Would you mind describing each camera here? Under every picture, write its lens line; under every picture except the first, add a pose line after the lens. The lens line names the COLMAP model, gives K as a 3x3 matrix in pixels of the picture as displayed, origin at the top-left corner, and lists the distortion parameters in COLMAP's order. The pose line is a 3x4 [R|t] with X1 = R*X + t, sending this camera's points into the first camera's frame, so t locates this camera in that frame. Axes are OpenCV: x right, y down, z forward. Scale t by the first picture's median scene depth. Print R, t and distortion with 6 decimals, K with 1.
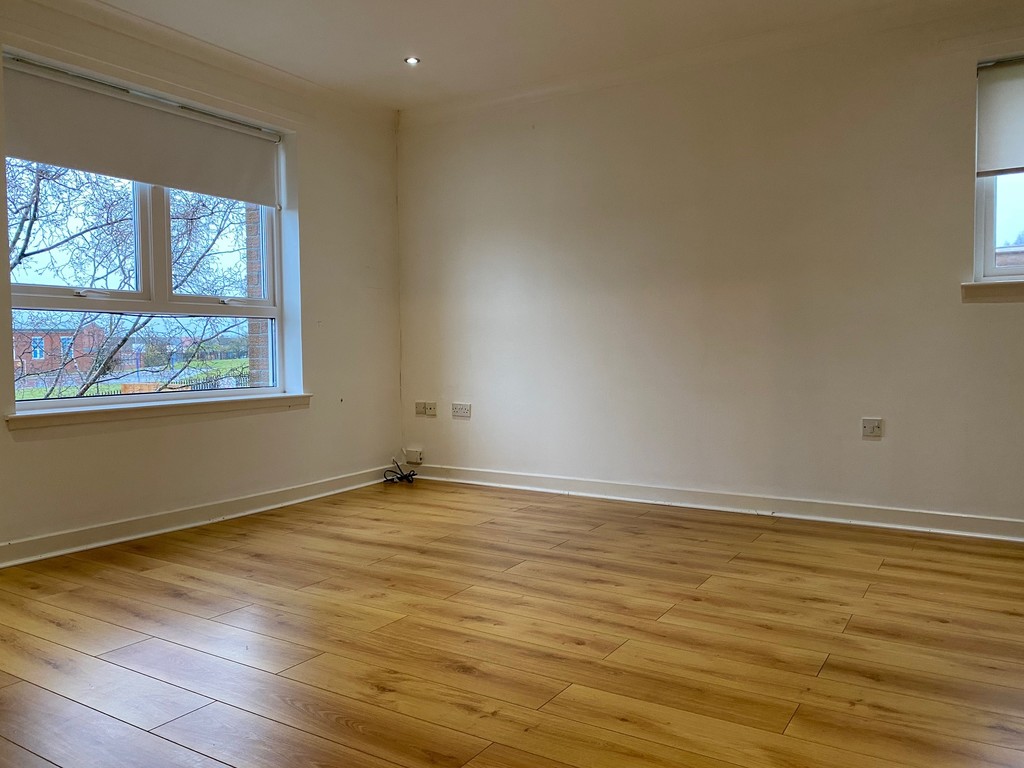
lens RADIAL K [[774.4, 0, 505.4], [0, 774.4, 382.3], [0, 0, 1]] dist [0.039715, -0.002406]
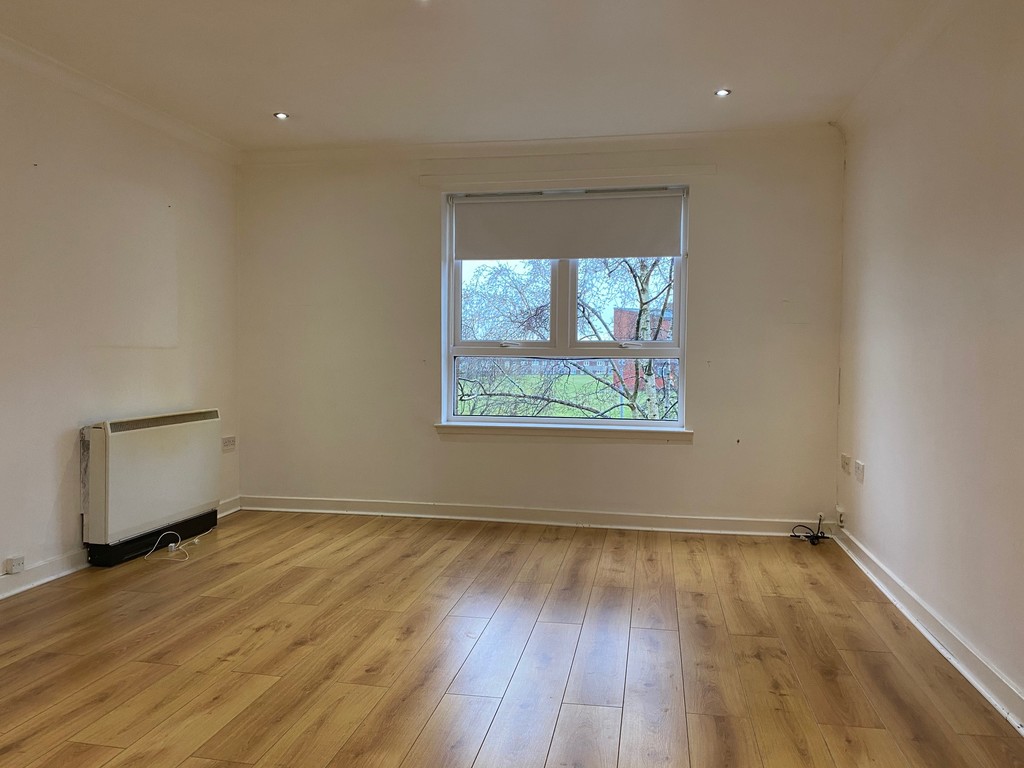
lens RADIAL K [[774.4, 0, 505.4], [0, 774.4, 382.3], [0, 0, 1]] dist [0.039715, -0.002406]
pose [[0.374473, 0.046898, -0.926051, 1.071492], [-0.051831, 0.998217, 0.029593, -0.119202], [0.925788, 0.036916, 0.376236, 0.645113]]
